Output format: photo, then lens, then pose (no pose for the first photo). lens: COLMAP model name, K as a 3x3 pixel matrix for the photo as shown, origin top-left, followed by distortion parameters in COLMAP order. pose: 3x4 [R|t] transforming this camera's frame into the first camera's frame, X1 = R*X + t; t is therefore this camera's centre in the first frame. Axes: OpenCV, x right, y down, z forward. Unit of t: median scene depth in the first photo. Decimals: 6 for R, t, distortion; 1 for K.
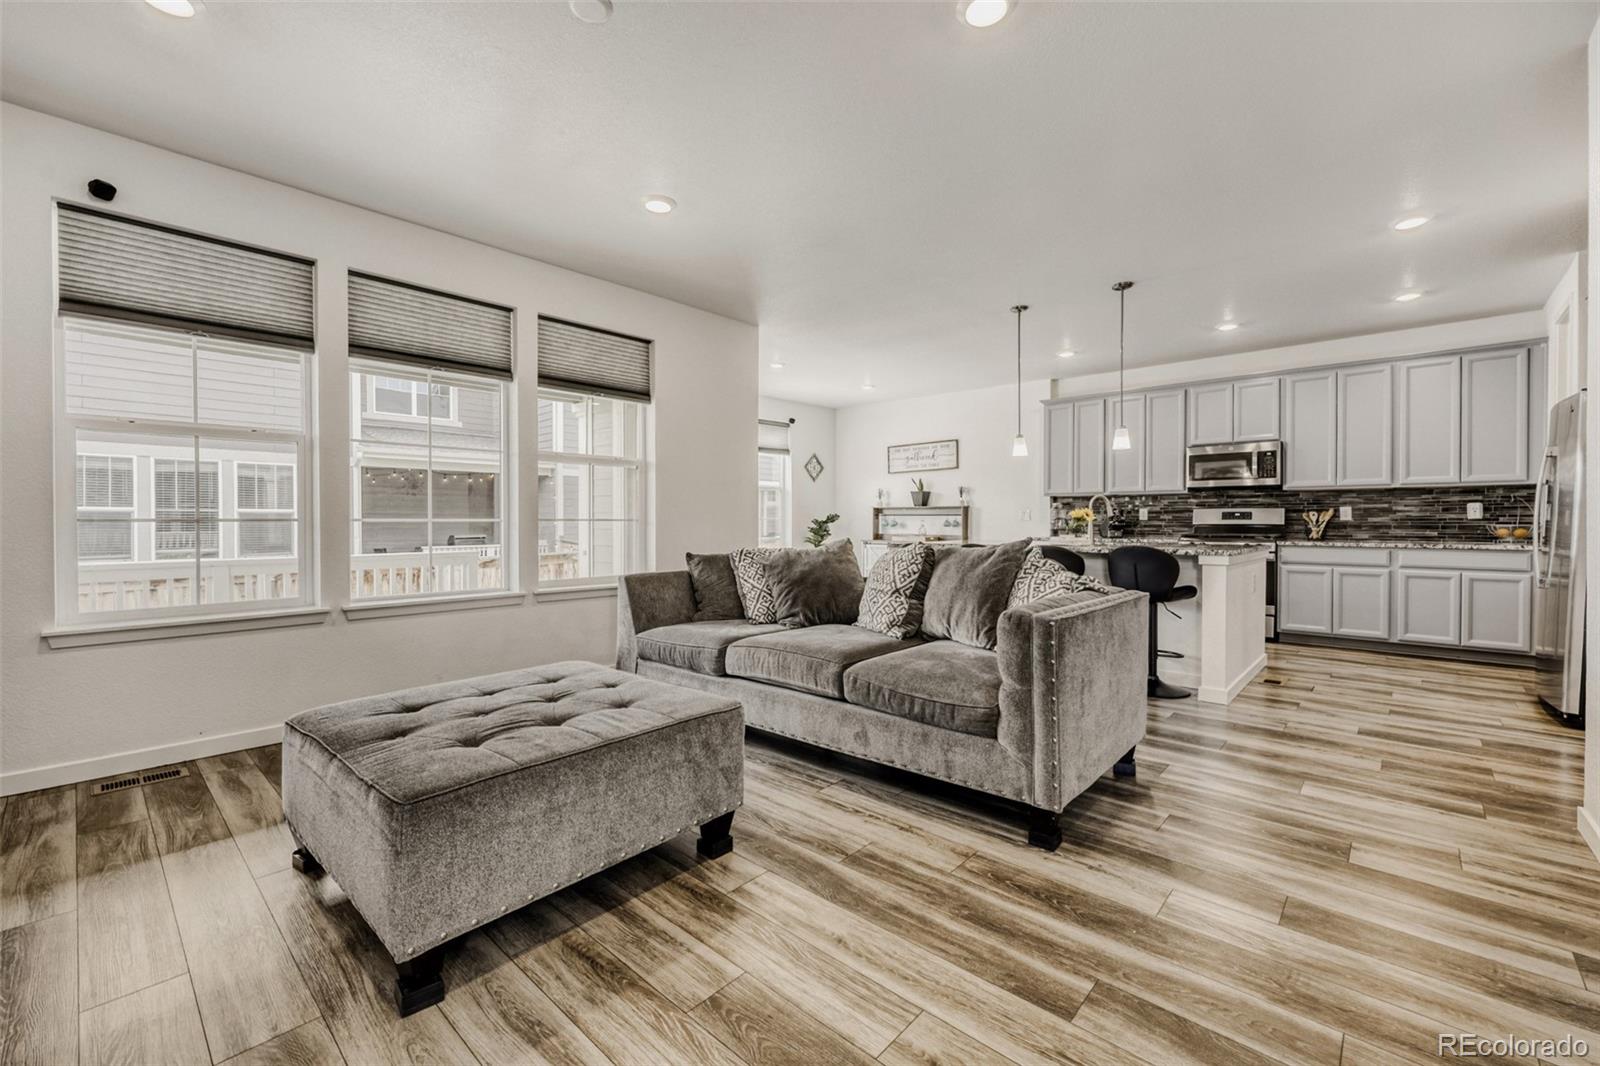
lens RADIAL K [[661.2, 0, 803.9], [0, 661.2, 526.7], [0, 0, 1]] dist [0.000691, 0.000199]
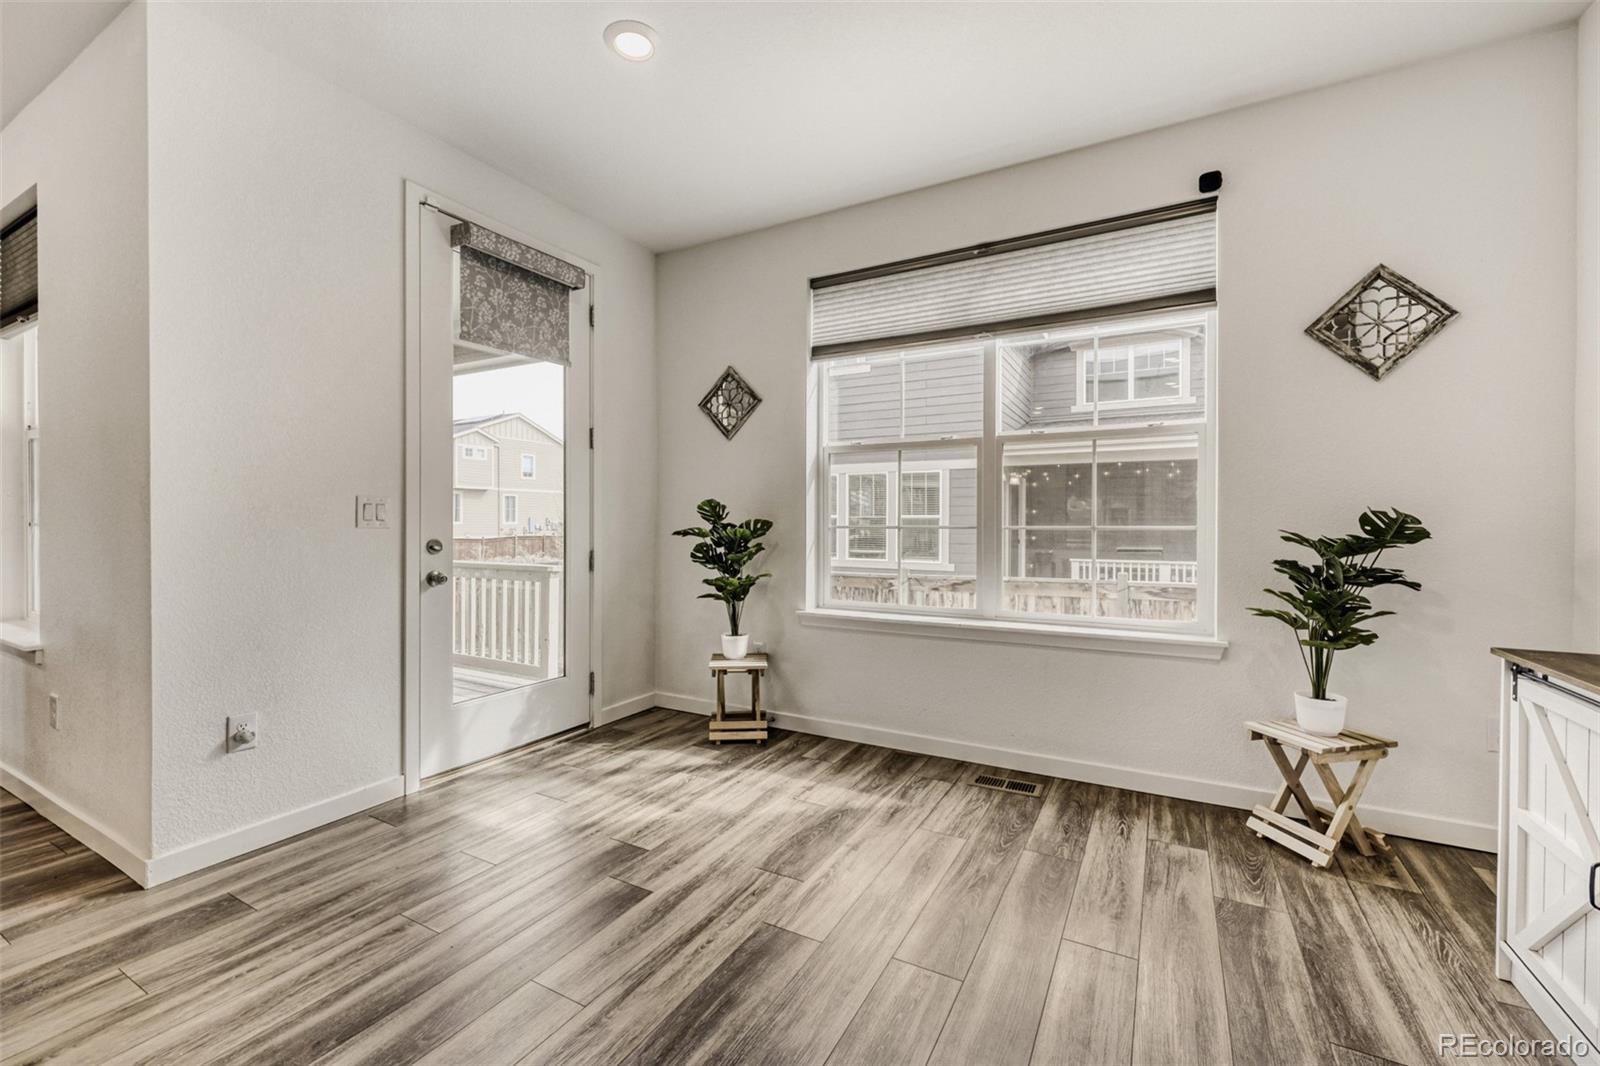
lens RADIAL K [[648.4, 0, 776.2], [0, 648.4, 535.4], [0, 0, 1]] dist [0.001419, 0.000063]
pose [[0.198756, 0.017964, -0.979884, 0.333742], [-0.011525, 0.999806, 0.015992, -0.017661], [0.979981, 0.008115, 0.198924, 1.161402]]
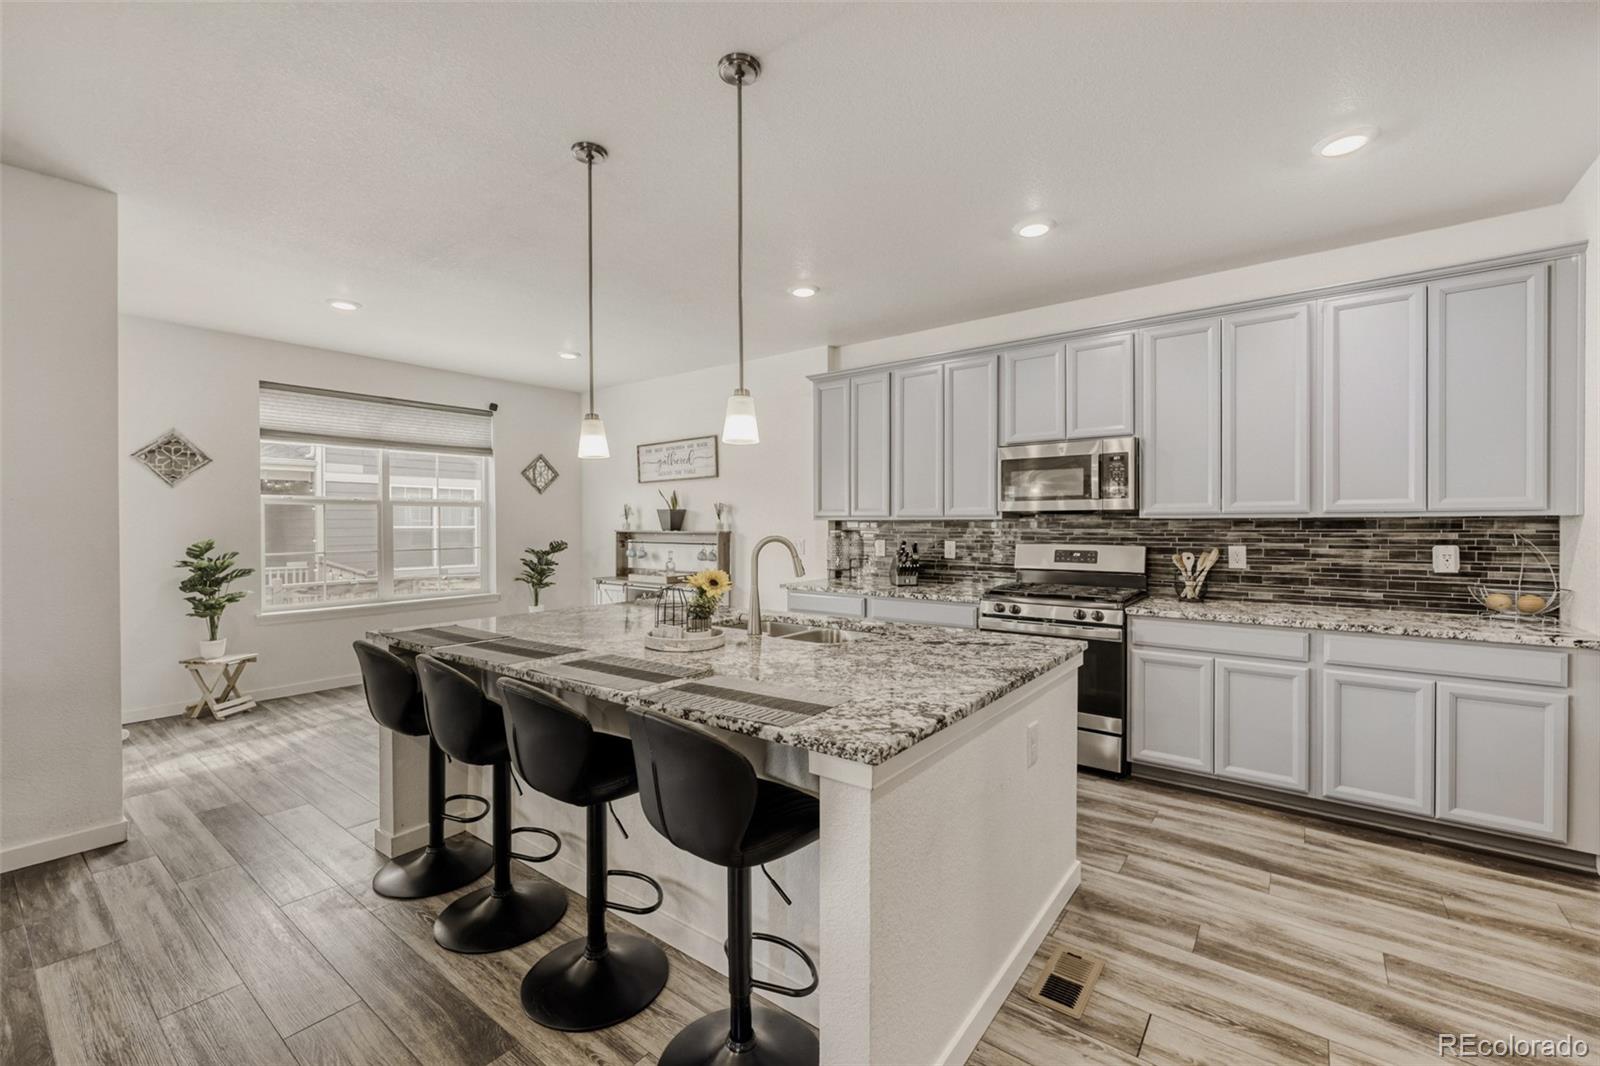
lens RADIAL K [[667.9, 0, 787.9], [0, 667.9, 528.5], [0, 0, 1]] dist [0.000827, 0.000150]
pose [[0.996949, -0.001633, 0.078035, 0.358215], [0.001931, 0.999991, -0.003739, -0.044422], [-0.078028, 0.003878, 0.996944, 0.418561]]
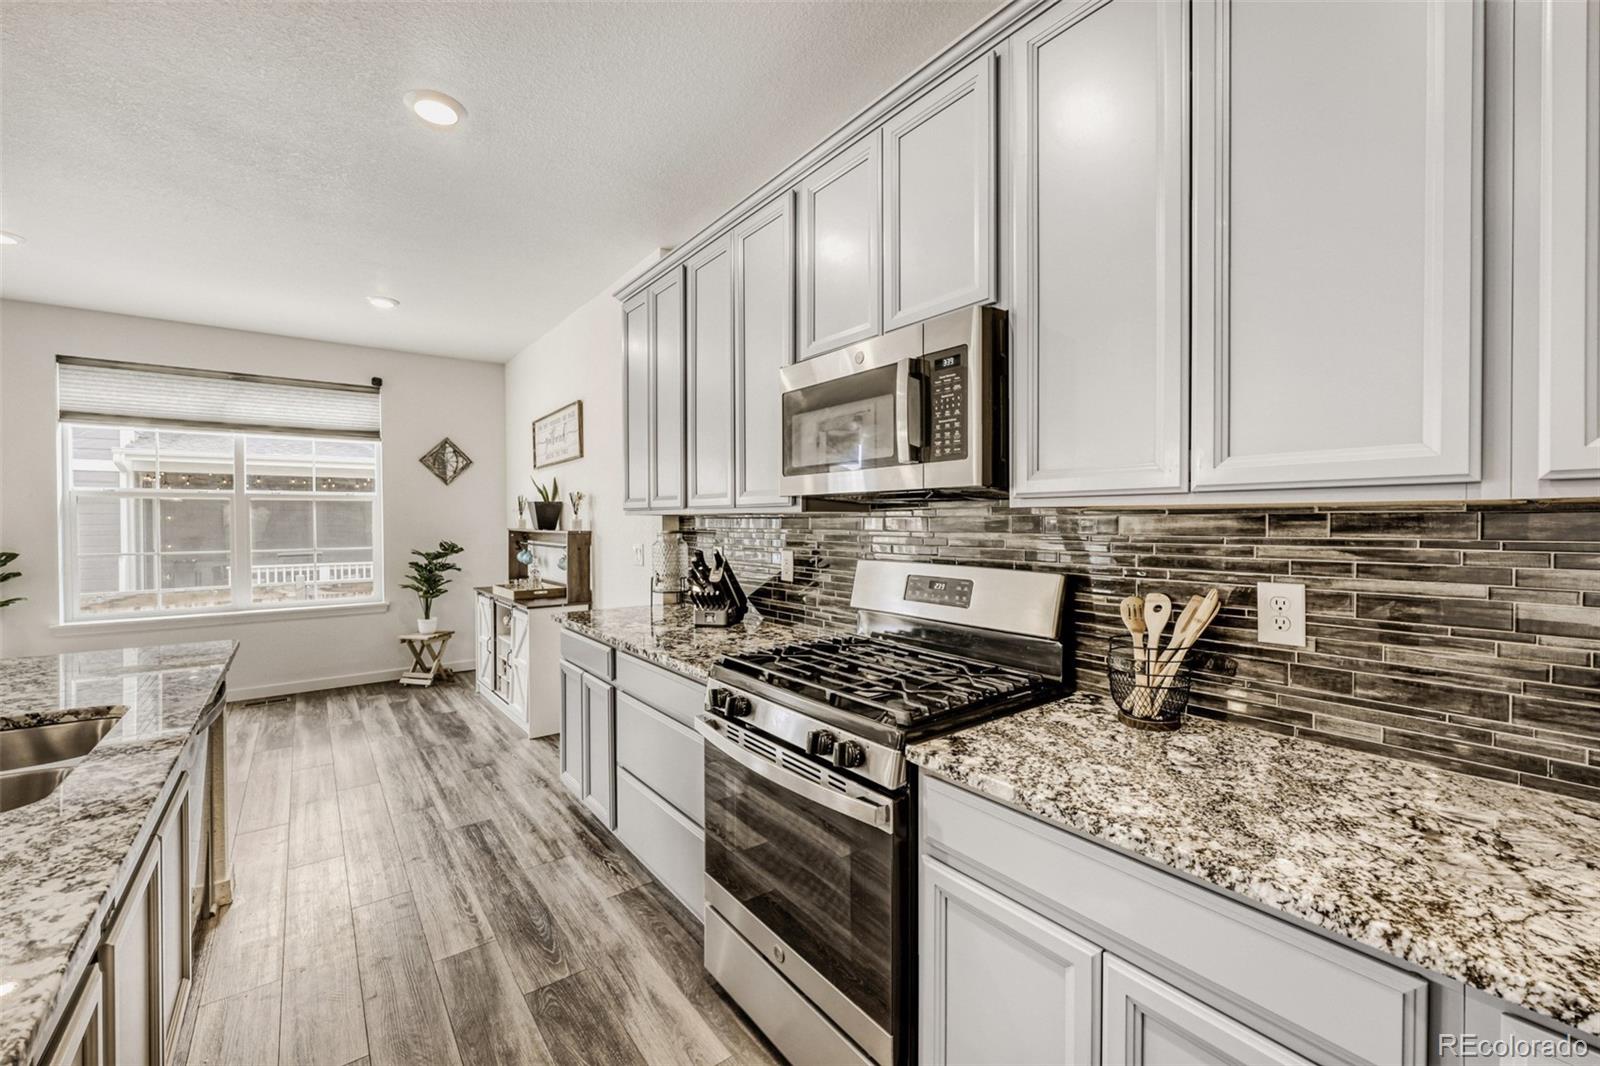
lens RADIAL K [[661.2, 0, 803.9], [0, 661.2, 526.7], [0, 0, 1]] dist [0.000691, 0.000199]
pose [[0.983289, 0.001314, -0.182045, 0.699330], [-0.001553, 0.999998, -0.001173, -0.048075], [0.182043, 0.001436, 0.983290, 0.750322]]
